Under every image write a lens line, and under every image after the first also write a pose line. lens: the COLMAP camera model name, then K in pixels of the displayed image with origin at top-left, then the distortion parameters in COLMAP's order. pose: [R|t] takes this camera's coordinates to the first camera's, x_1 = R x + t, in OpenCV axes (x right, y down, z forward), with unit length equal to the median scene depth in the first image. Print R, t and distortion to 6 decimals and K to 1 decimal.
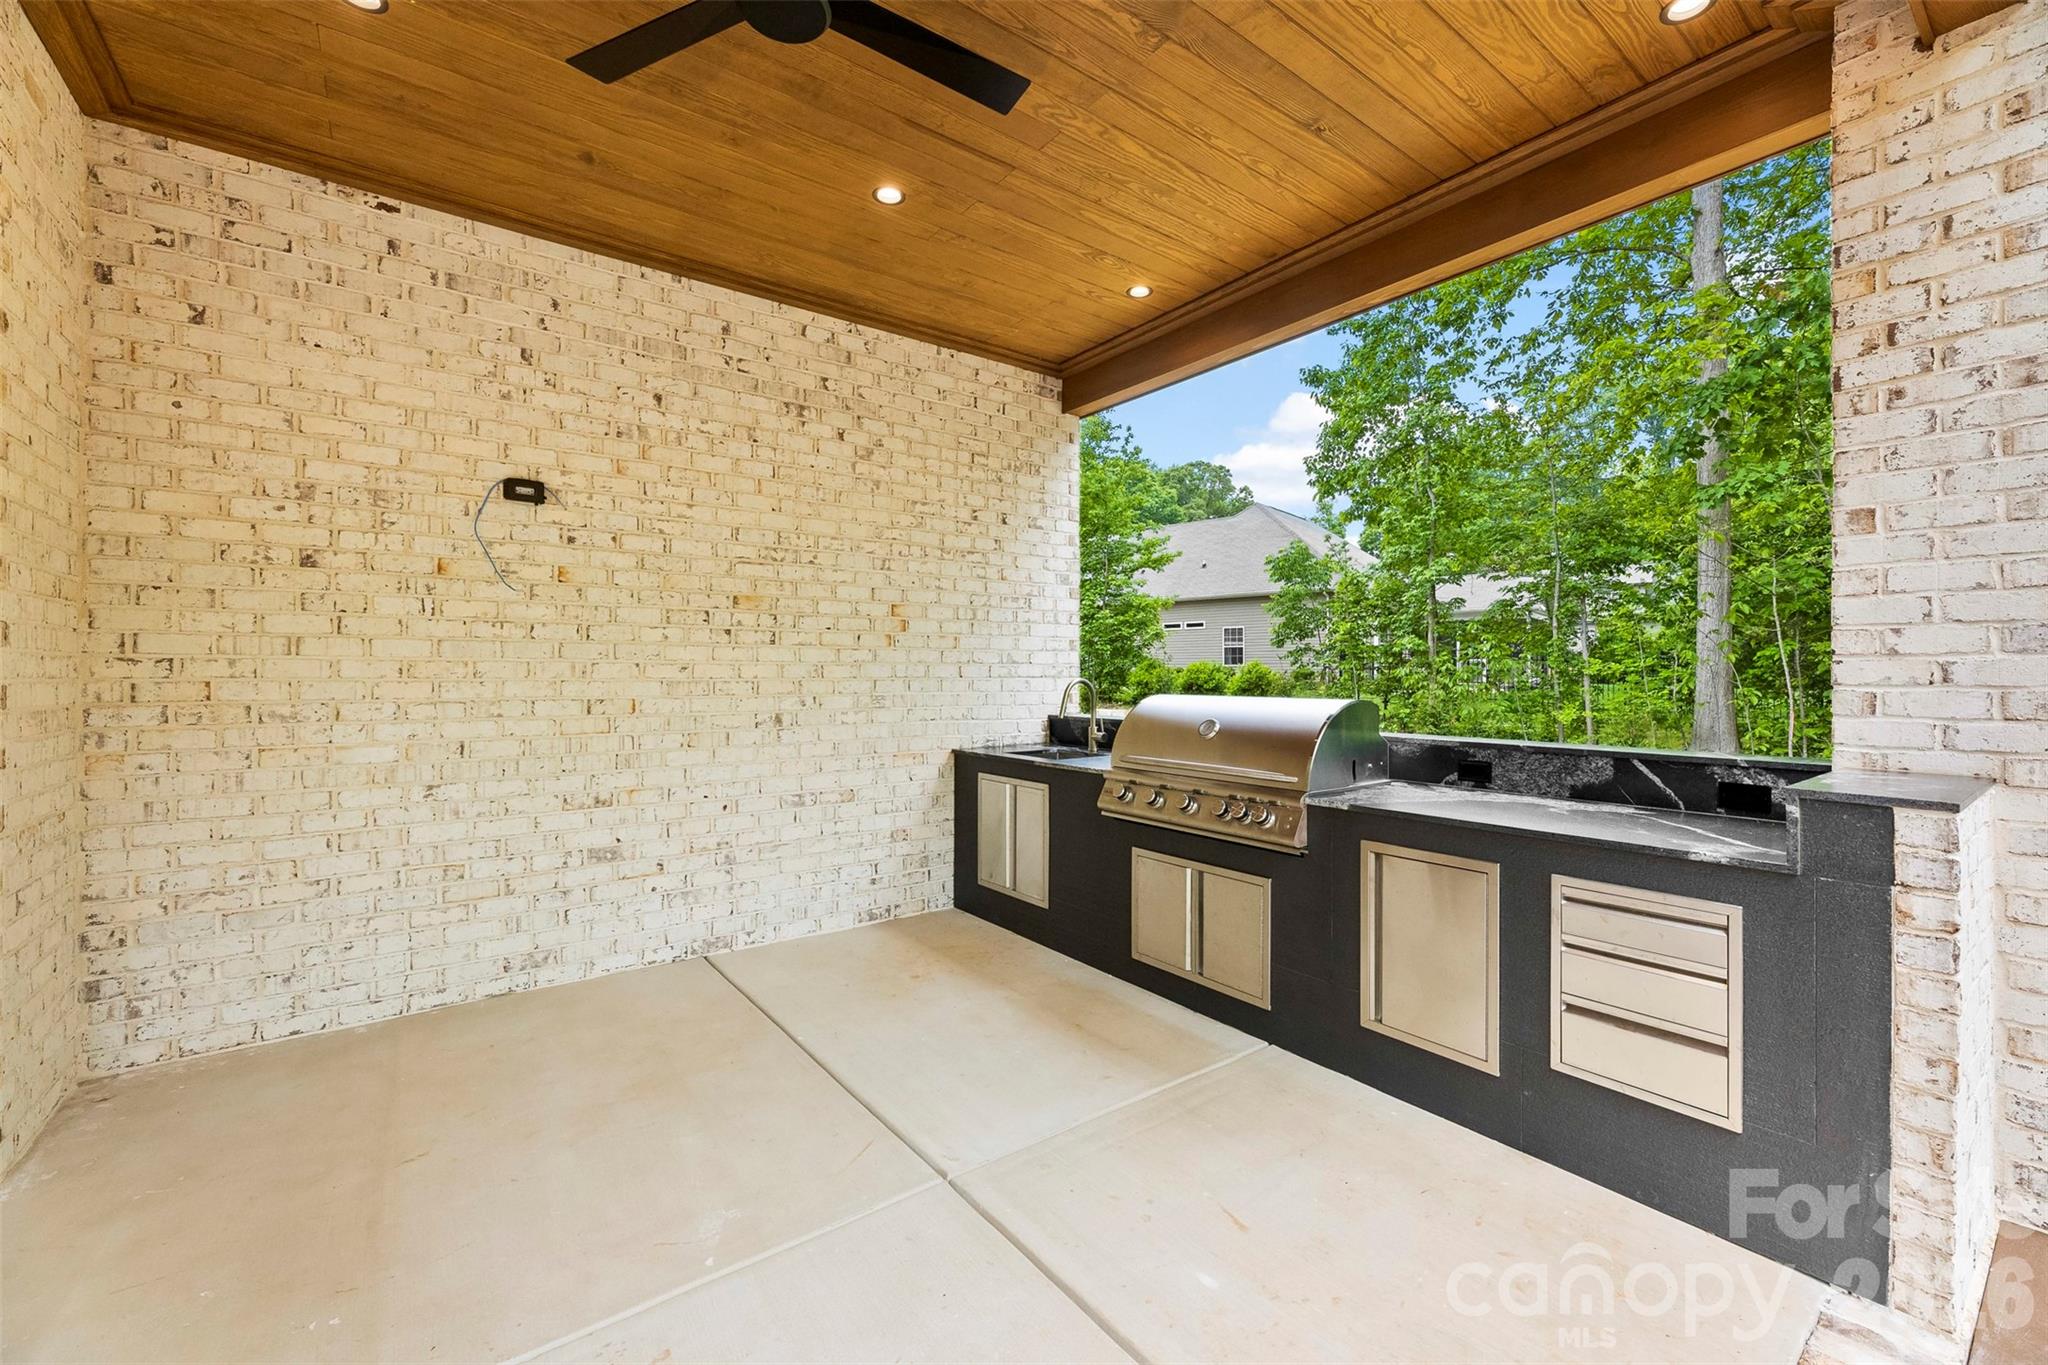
lens RADIAL K [[831.1, 0, 1021.1], [0, 831.1, 664.8], [0, 0, 1]] dist [0.001163, 0.000073]
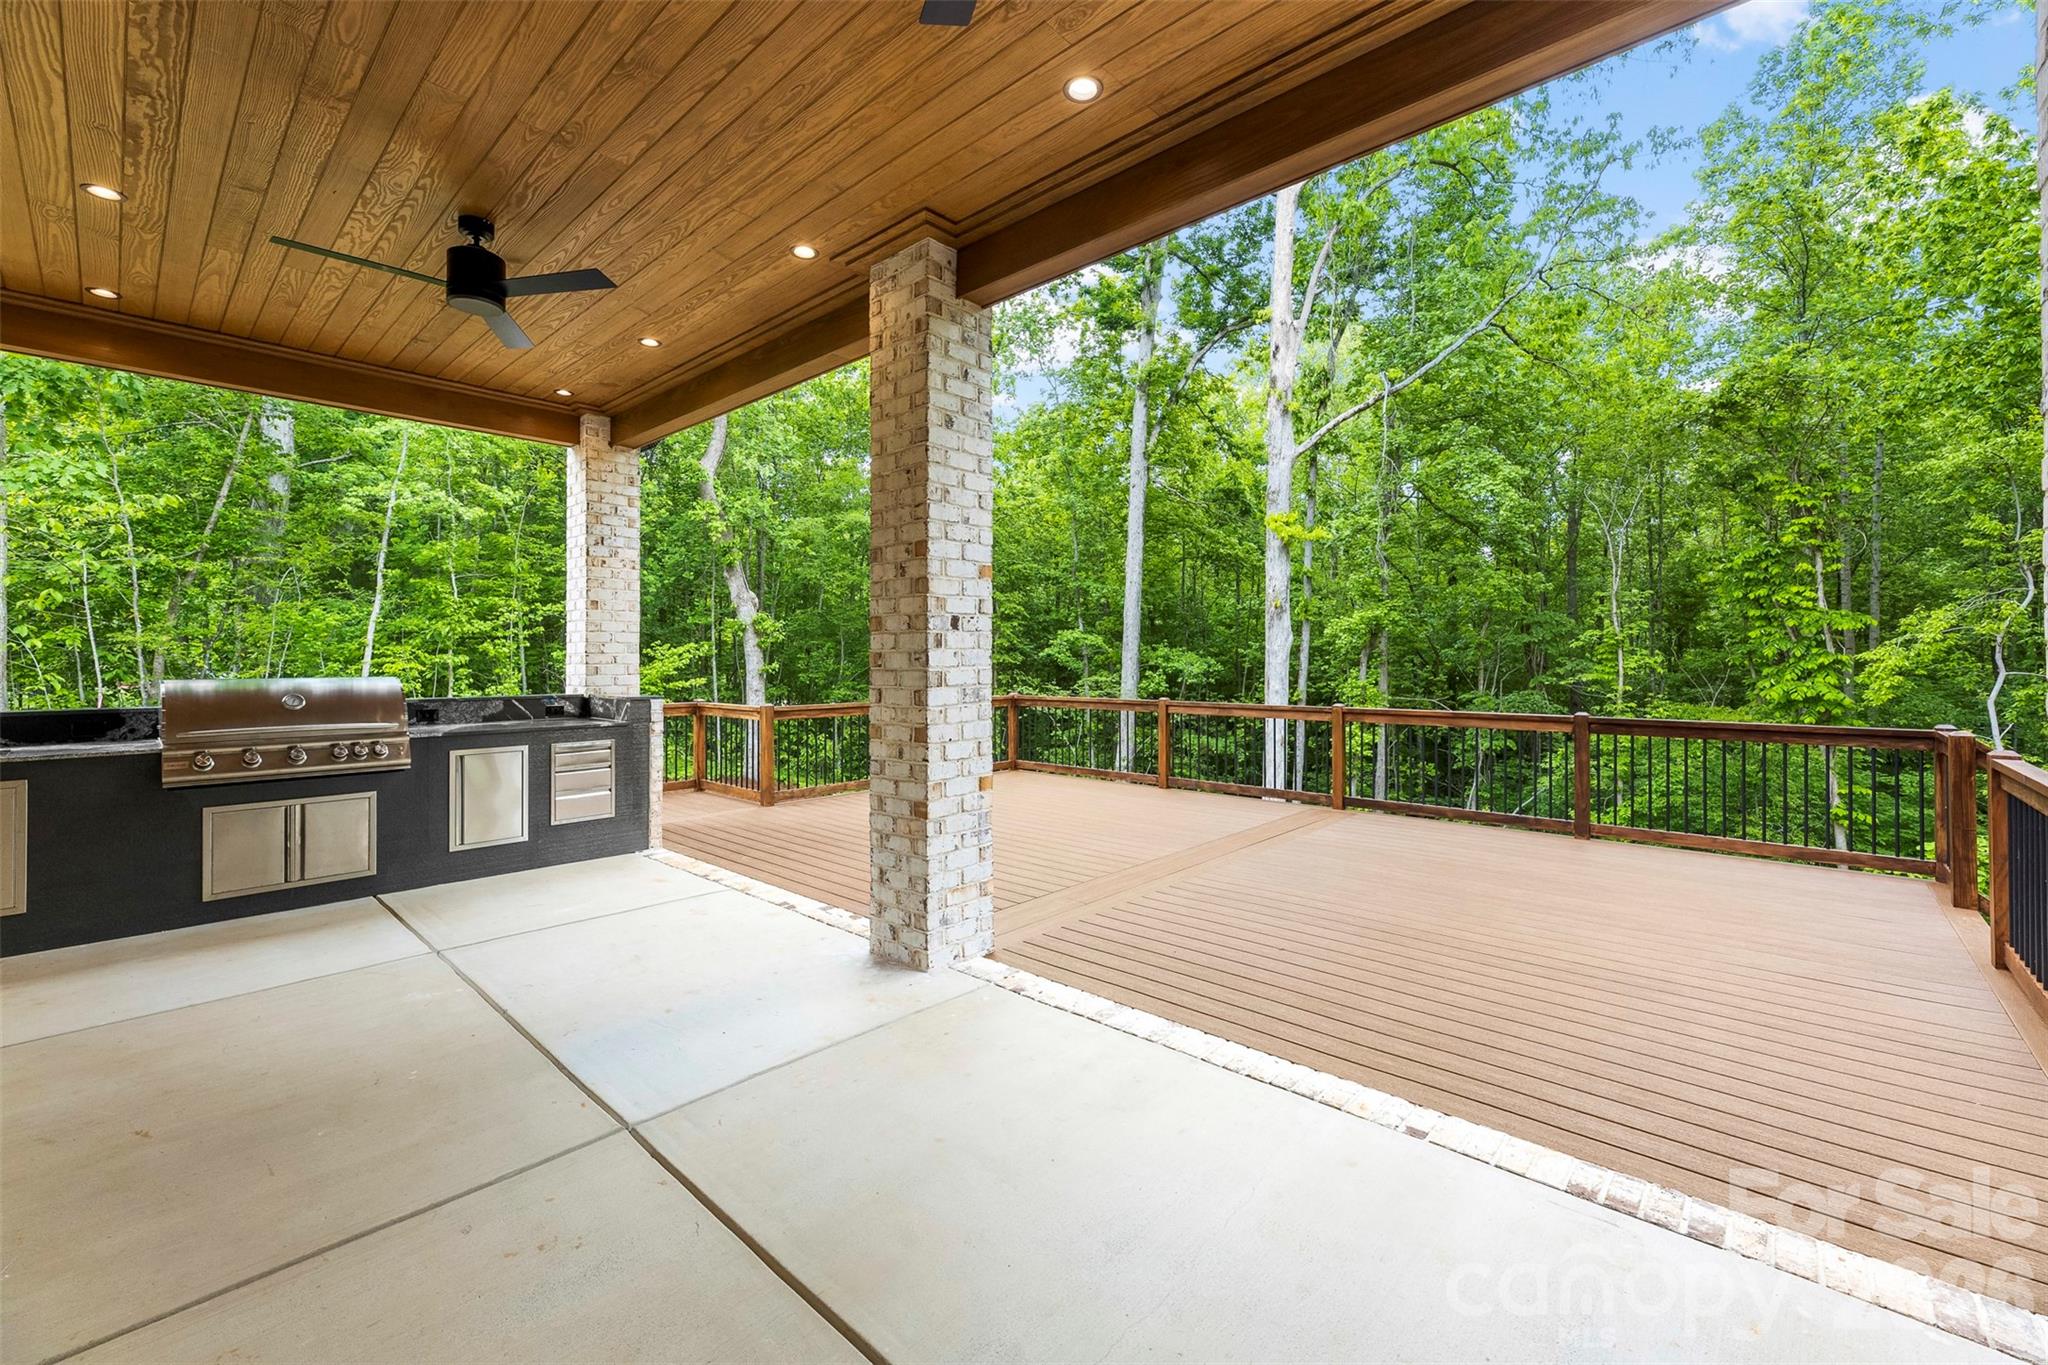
lens RADIAL K [[823.5, 0, 1029.9], [0, 823.5, 653.9], [0, 0, 1]] dist [-0.000272, -0.000095]
pose [[-0.204952, 0.003451, 0.978766, -1.260633], [-0.008622, 0.999949, -0.005331, -0.004496], [-0.978734, -0.009531, -0.204911, 0.089159]]
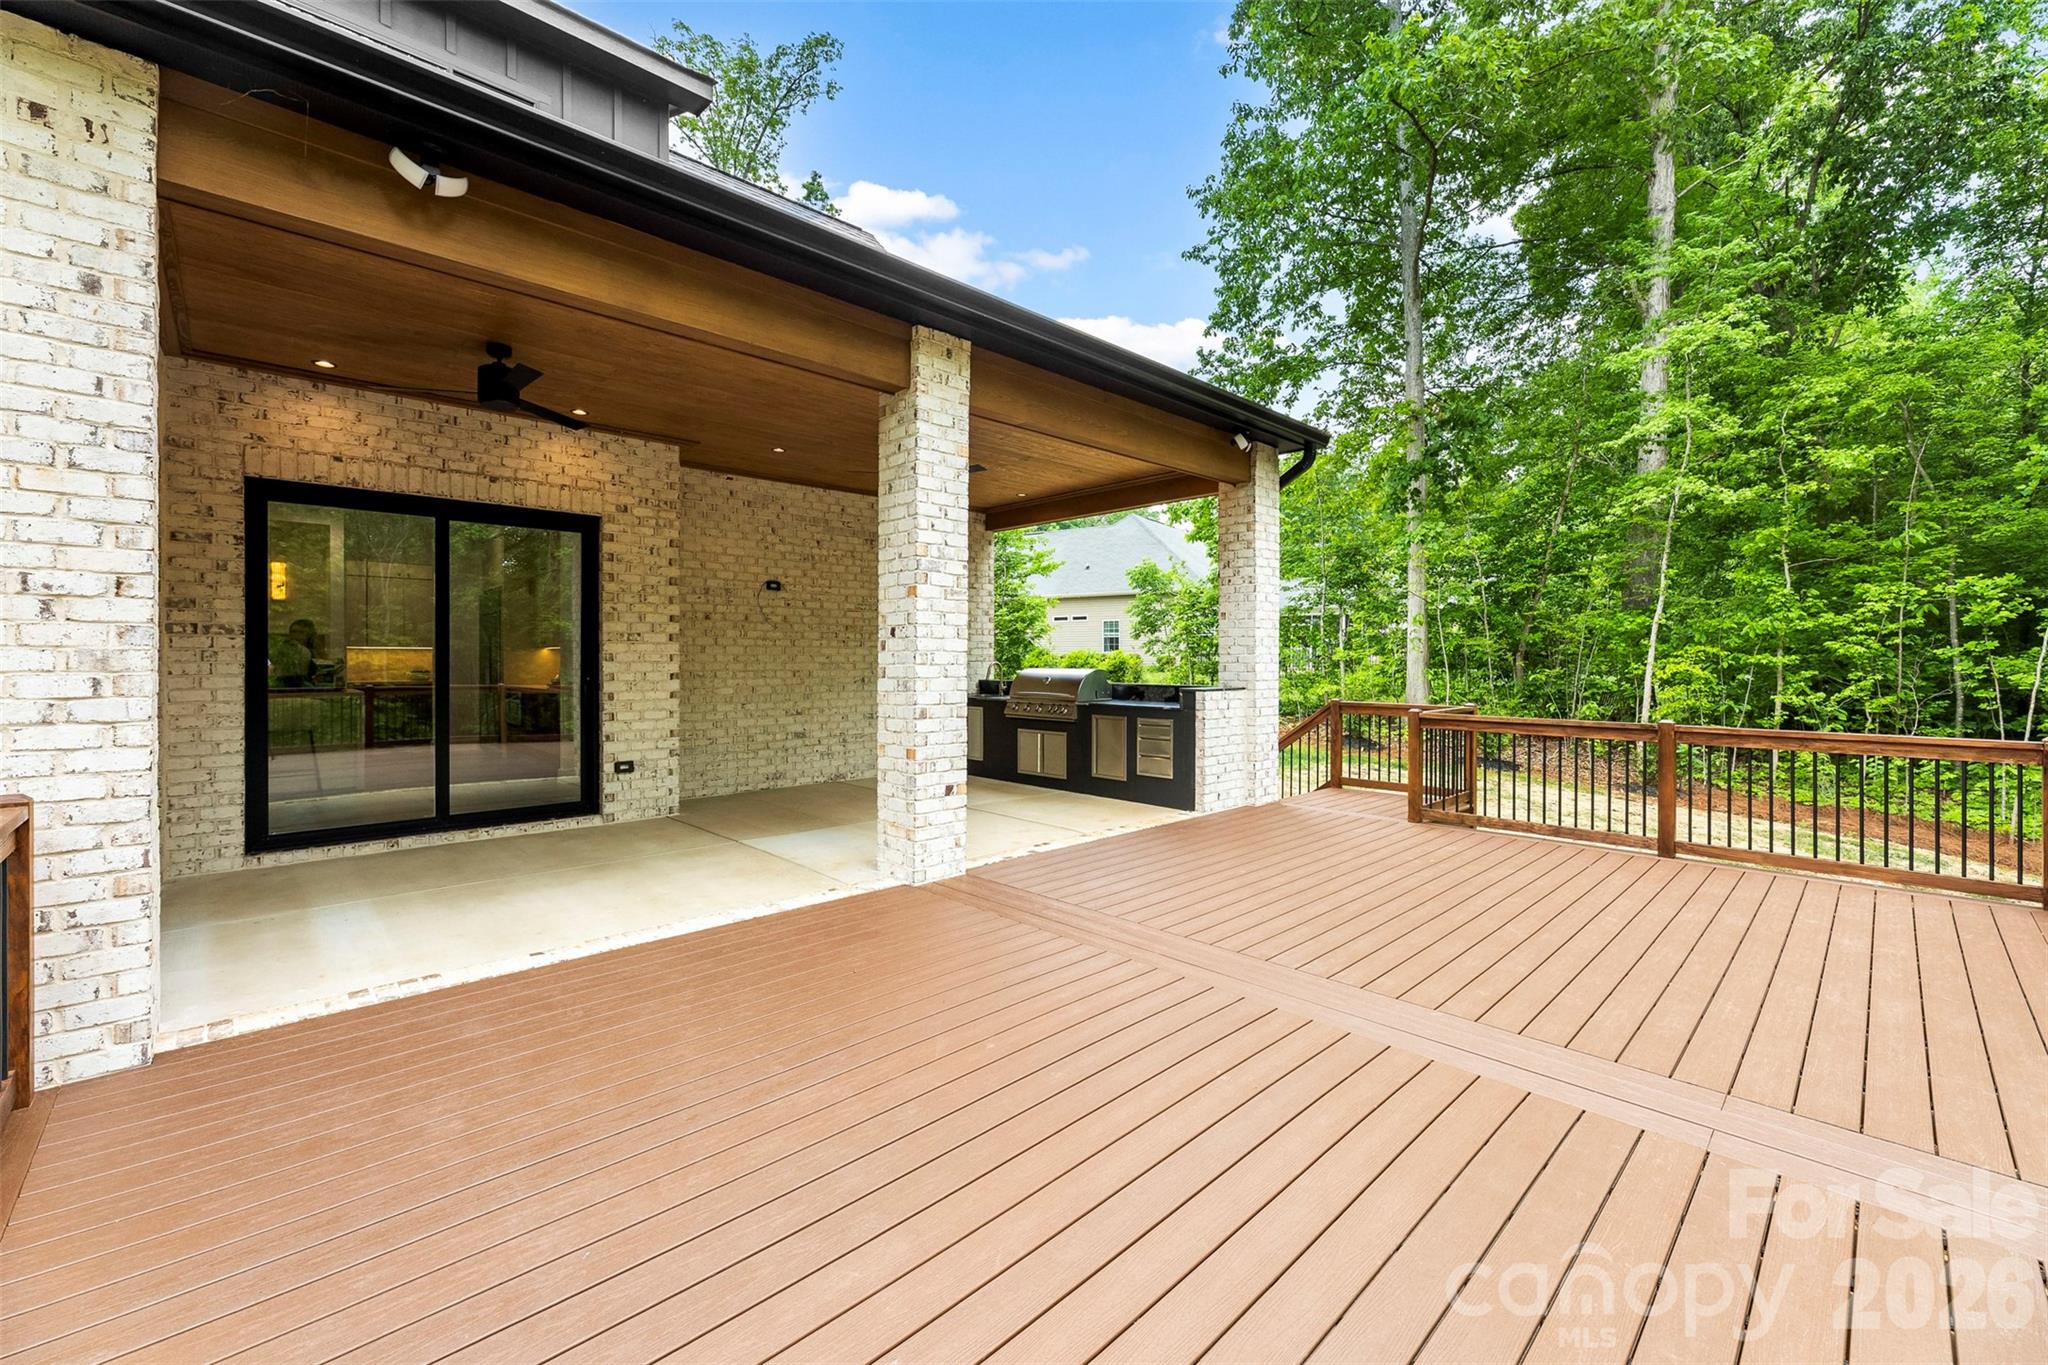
lens RADIAL K [[831.1, 0, 1021.1], [0, 831.1, 664.8], [0, 0, 1]] dist [0.001163, 0.000073]
pose [[0.992324, -0.001317, 0.123660, -0.170007], [-0.000824, 0.999851, 0.017260, -0.017237], [-0.123664, -0.017229, 0.992175, -1.513202]]
